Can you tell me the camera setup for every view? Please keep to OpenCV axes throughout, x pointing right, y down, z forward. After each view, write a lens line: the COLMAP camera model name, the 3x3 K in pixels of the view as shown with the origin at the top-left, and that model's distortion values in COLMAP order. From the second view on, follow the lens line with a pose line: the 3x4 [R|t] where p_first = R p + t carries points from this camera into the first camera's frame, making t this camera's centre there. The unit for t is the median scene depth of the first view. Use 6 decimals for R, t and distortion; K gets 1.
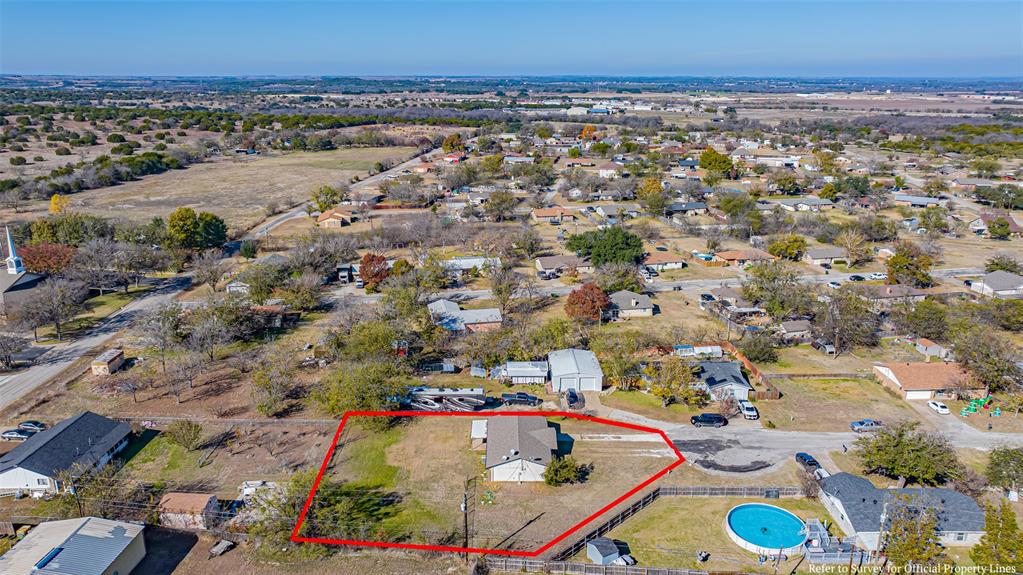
lens RADIAL K [[716.8, 0, 514.5], [0, 716.8, 286.6], [0, 0, 1]] dist [-0.018918, -0.003073]
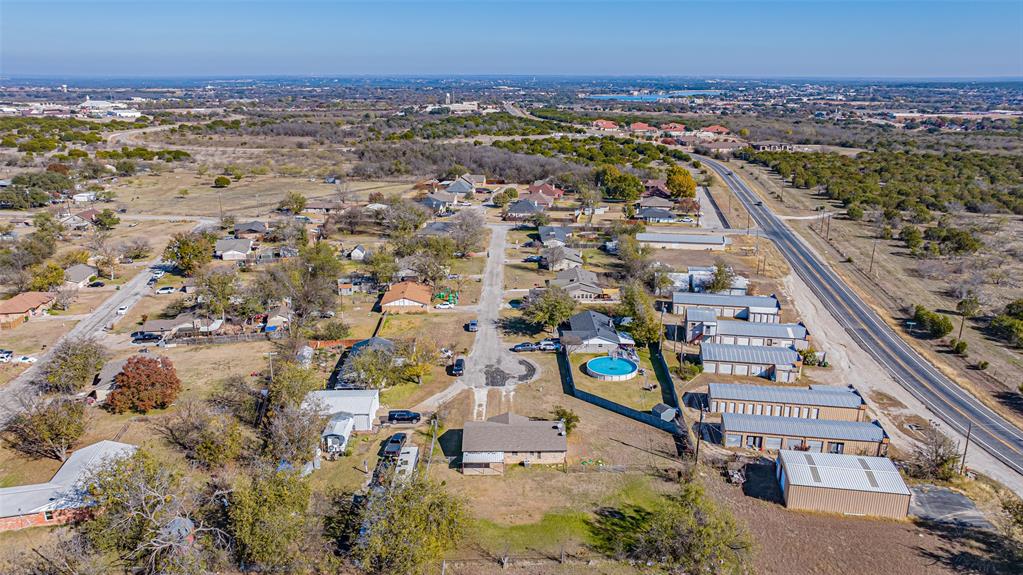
lens RADIAL K [[716.8, 0, 514.5], [0, 716.8, 286.6], [0, 0, 1]] dist [-0.018918, -0.003073]
pose [[0.004395, -0.281066, 0.959678, -0.606435], [0.283238, 0.920737, 0.268364, -0.167119], [-0.959040, 0.270638, 0.083655, 0.573021]]
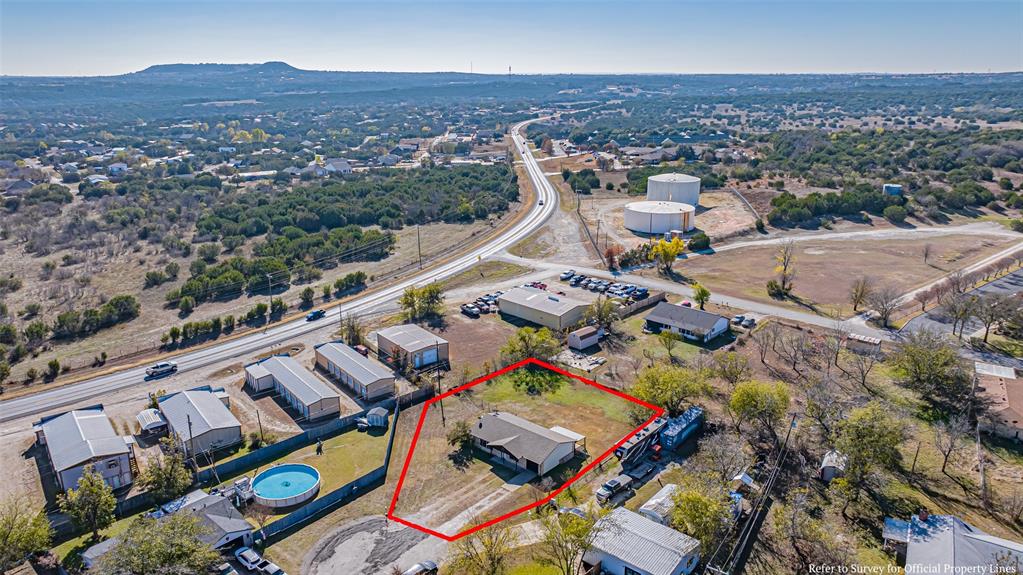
lens RADIAL K [[716.8, 0, 514.5], [0, 716.8, 286.6], [0, 0, 1]] dist [-0.018918, -0.003073]
pose [[-0.668780, 0.211996, -0.712595, 0.485497], [-0.207397, 0.867236, 0.452647, -0.306601], [0.713947, 0.450511, -0.536022, 0.977005]]
